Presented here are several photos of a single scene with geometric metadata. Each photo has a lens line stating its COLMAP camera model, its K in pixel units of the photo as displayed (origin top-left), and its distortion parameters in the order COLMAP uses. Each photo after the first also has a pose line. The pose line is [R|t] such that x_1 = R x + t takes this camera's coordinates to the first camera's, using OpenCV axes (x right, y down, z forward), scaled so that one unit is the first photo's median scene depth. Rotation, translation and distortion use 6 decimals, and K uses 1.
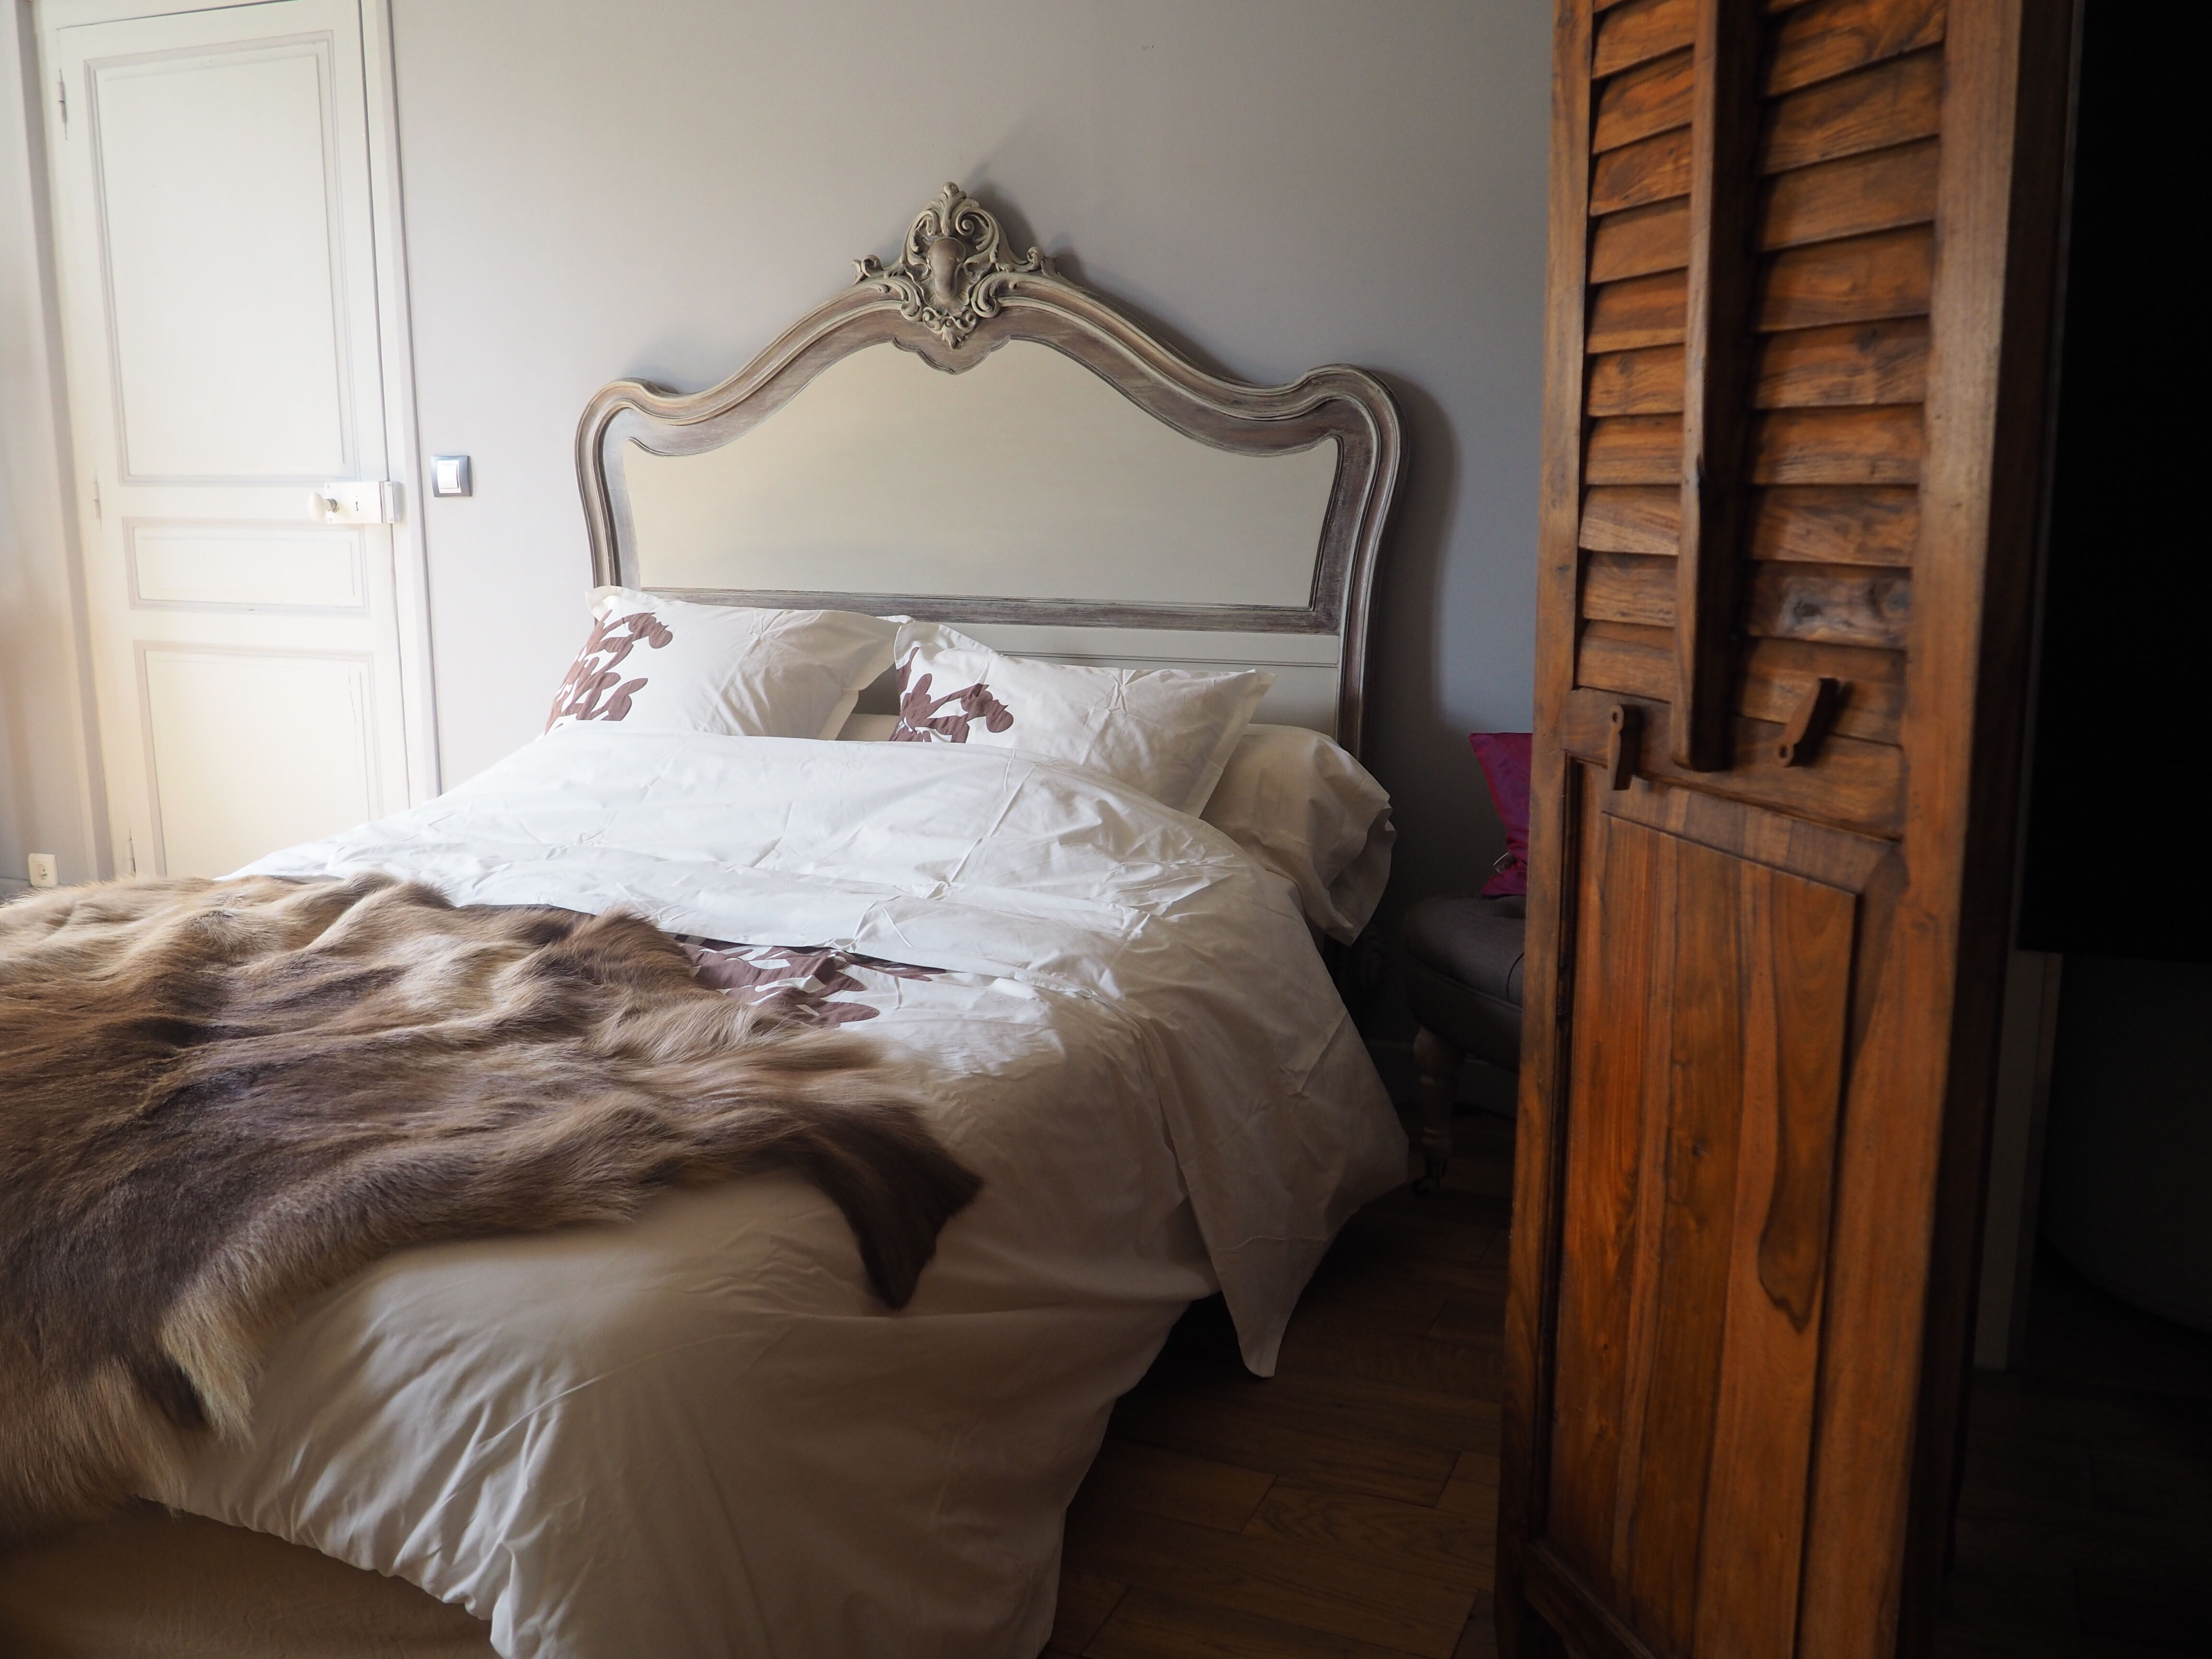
lens RADIAL K [[1856.0, 0, 1098.6], [0, 1856.0, 827.4], [0, 0, 1]] dist [-0.058984, 0.028815]
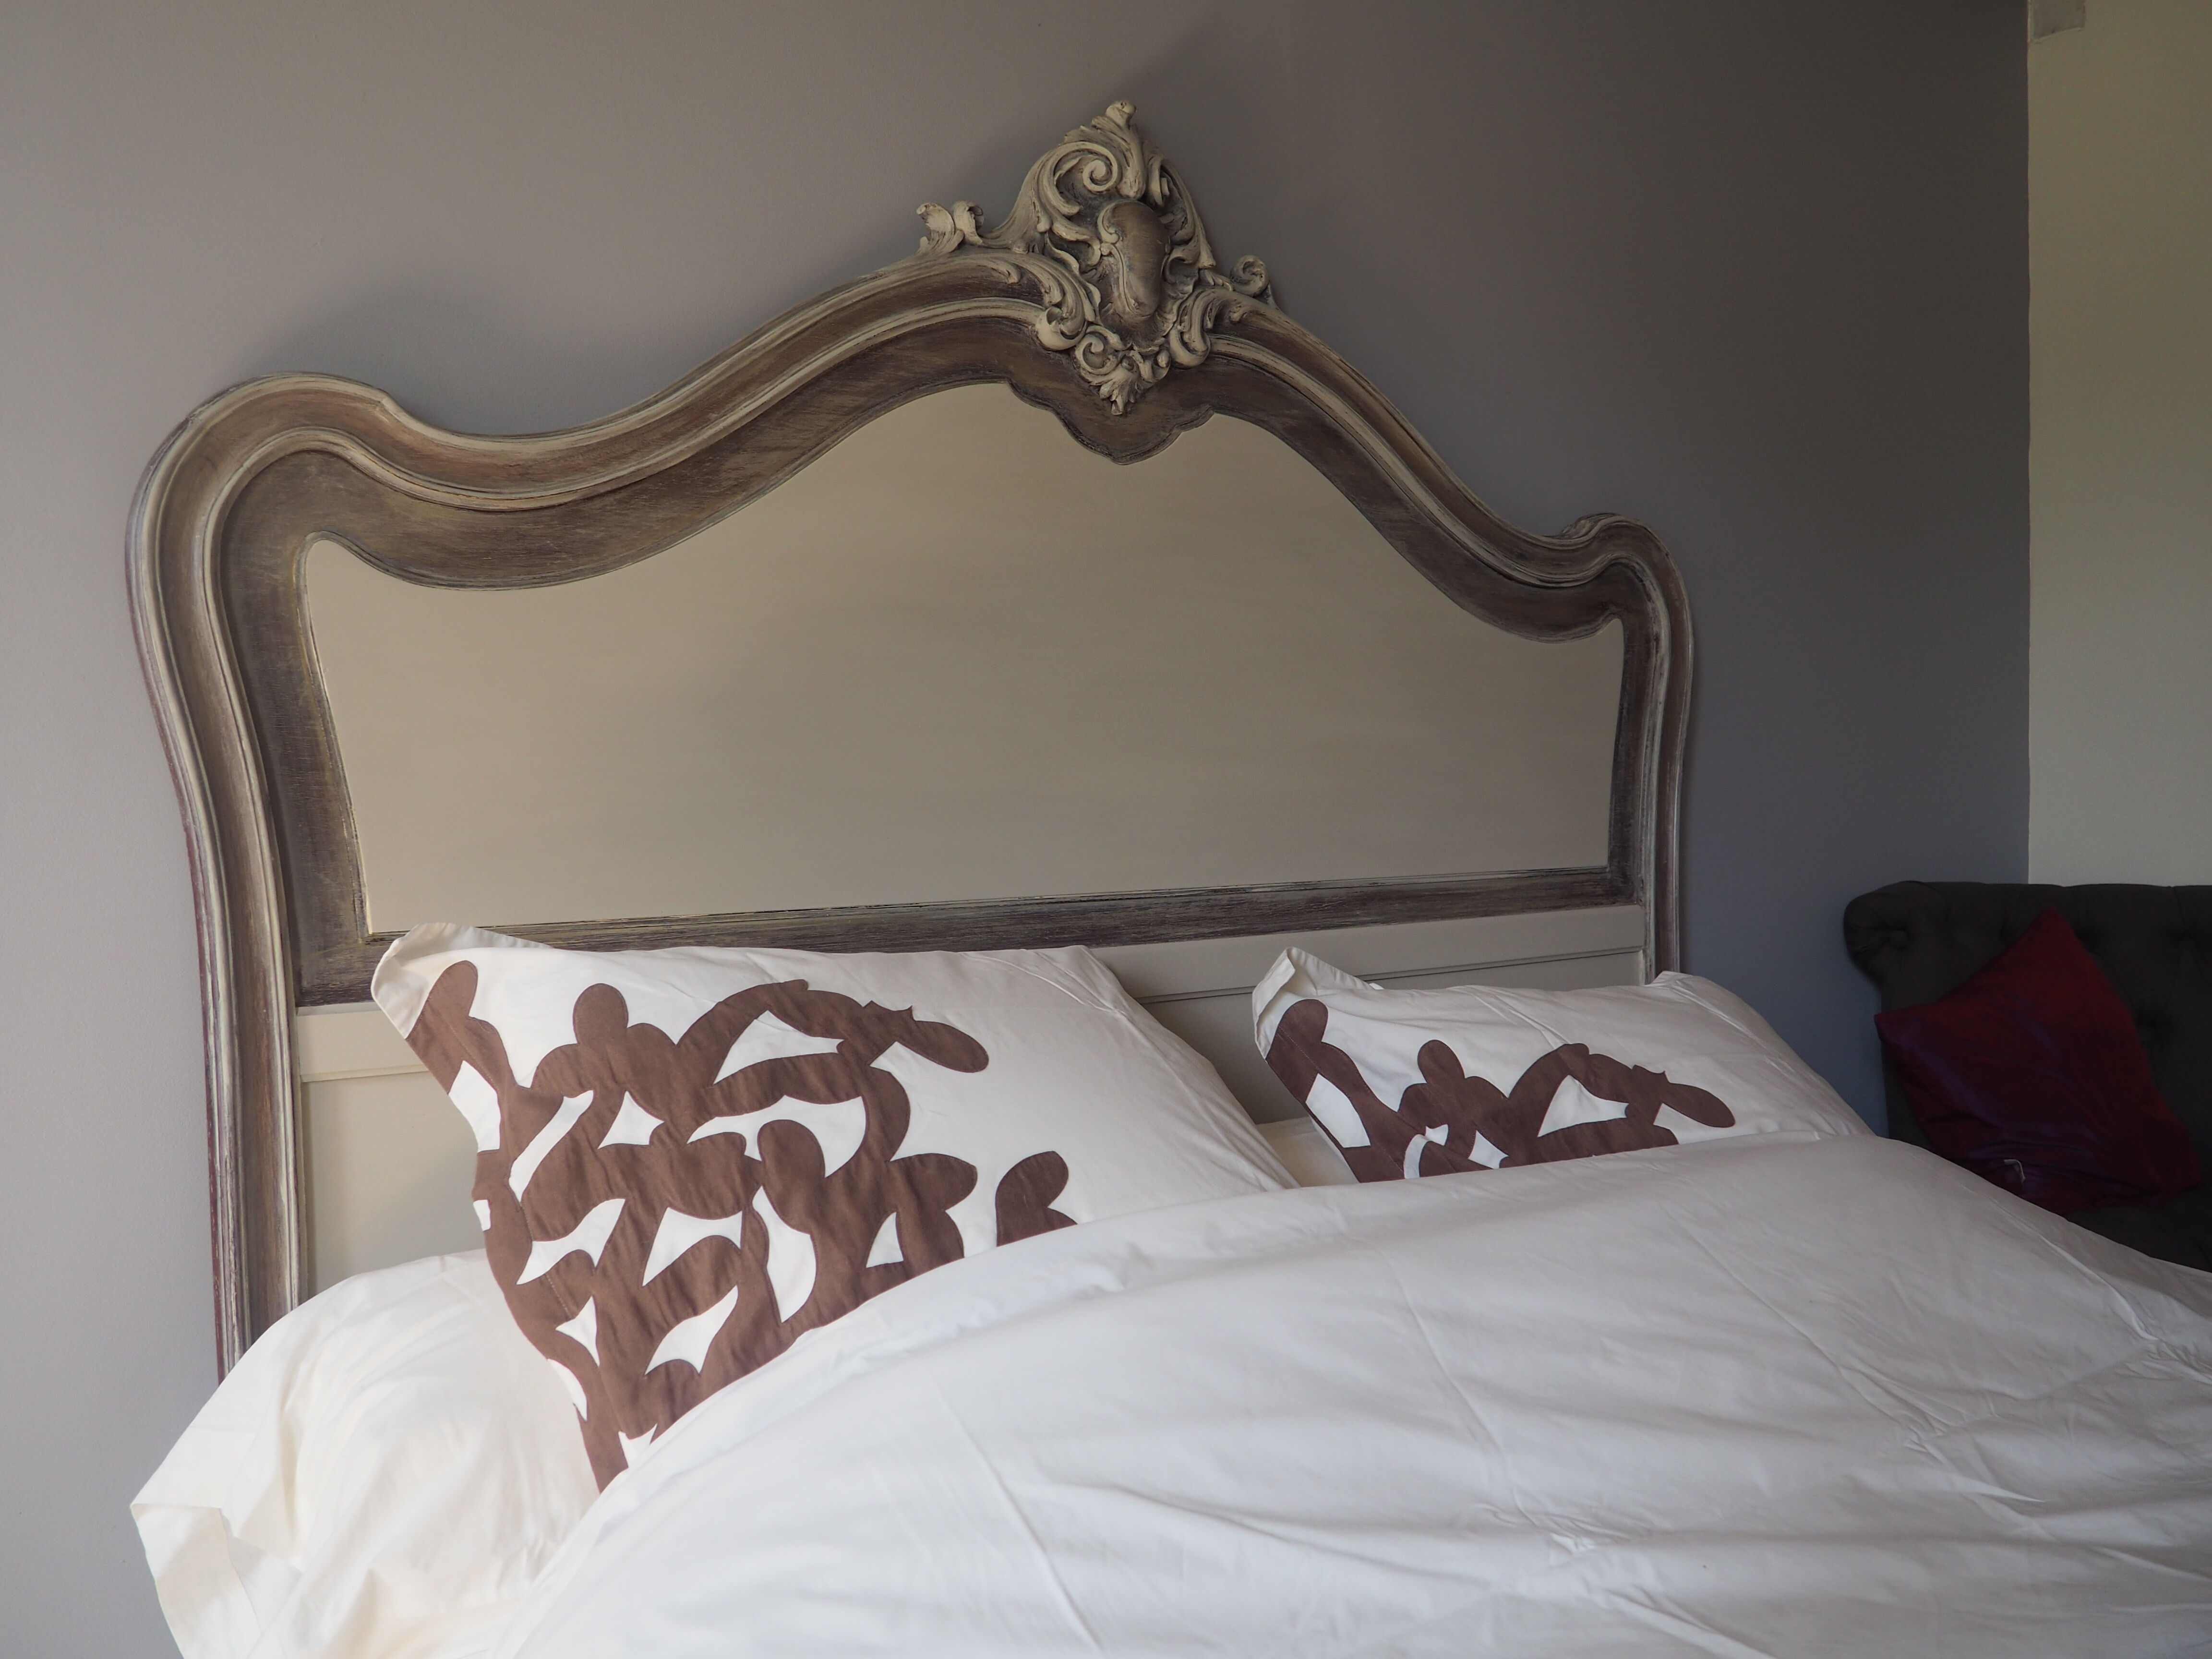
lens RADIAL K [[1856.0, 0, 1101.6], [0, 1856.0, 818.3], [0, 0, 1]] dist [-0.058984, 0.028815]
pose [[0.555713, -0.032412, 0.830742, -0.575512], [0.164947, 0.983674, -0.071960, -0.125530], [-0.814847, 0.177018, 0.551986, 0.828595]]
